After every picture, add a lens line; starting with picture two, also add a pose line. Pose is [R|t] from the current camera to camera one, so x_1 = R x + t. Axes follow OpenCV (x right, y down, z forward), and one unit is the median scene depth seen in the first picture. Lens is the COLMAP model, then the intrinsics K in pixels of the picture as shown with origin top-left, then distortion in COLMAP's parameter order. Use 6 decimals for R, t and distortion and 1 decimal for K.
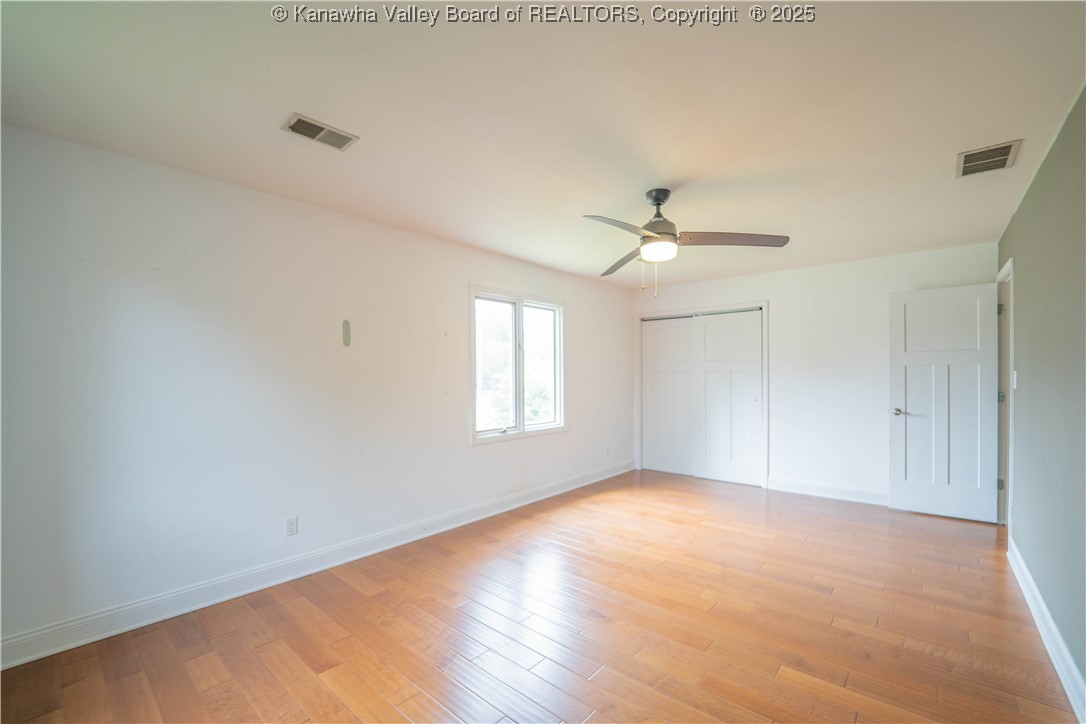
lens RADIAL K [[454.2, 0, 547.3], [0, 454.2, 376.9], [0, 0, 1]] dist [-0.019069, 0.000204]
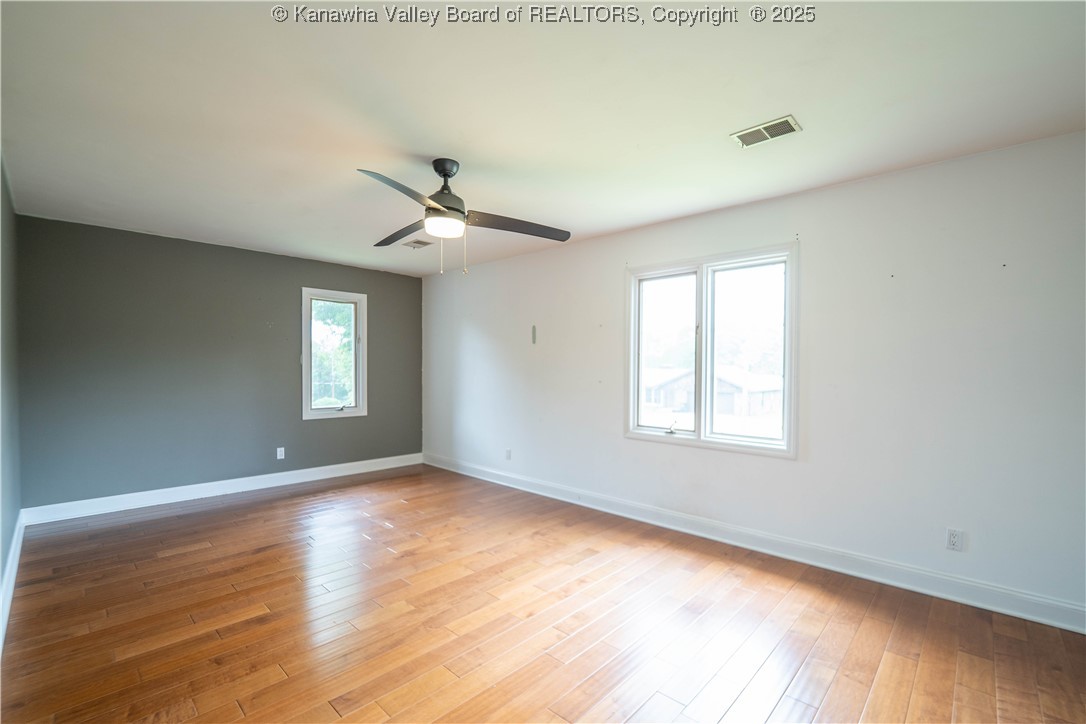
lens RADIAL K [[470.3, 0, 542.9], [0, 470.3, 374.2], [0, 0, 1]] dist [-0.011096, -0.000138]
pose [[-0.049633, 0.019301, -0.998581, 1.057524], [-0.013733, 0.999706, 0.020006, -0.000428], [0.998673, 0.014707, -0.049353, 1.104723]]
